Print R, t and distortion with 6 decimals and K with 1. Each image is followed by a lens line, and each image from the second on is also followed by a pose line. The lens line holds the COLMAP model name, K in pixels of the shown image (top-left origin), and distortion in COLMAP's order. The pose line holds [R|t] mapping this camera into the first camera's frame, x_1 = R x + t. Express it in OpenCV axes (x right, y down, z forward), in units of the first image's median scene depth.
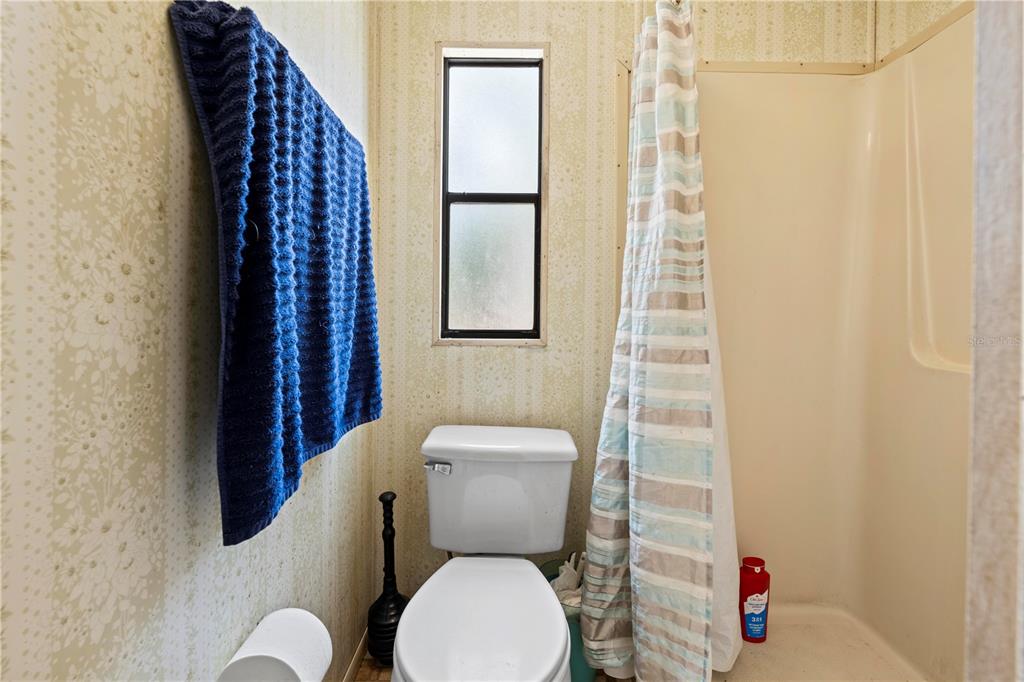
lens RADIAL K [[431.8, 0, 510.6], [0, 431.8, 314.3], [0, 0, 1]] dist [-0.001691, -0.000237]
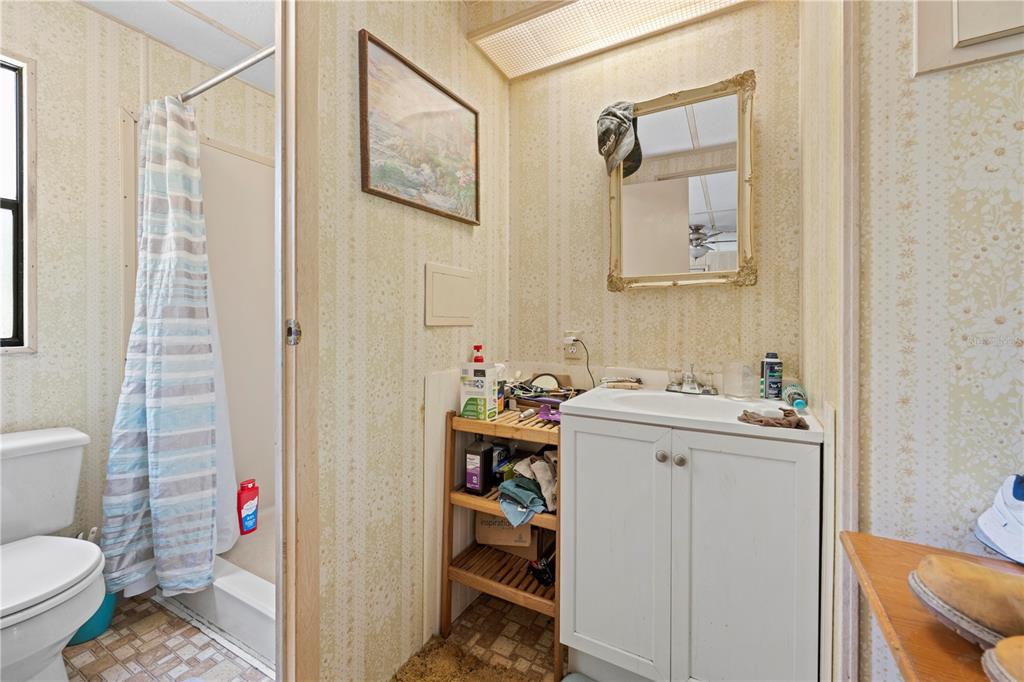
lens RADIAL K [[411.3, 0, 513.5], [0, 411.3, 332.4], [0, 0, 1]] dist [-0.000472, 0.000159]
pose [[0.495592, -0.016981, 0.868389, -0.271423], [0.003342, 0.999839, 0.017644, 0.015196], [-0.868549, -0.005842, 0.495569, -0.638571]]
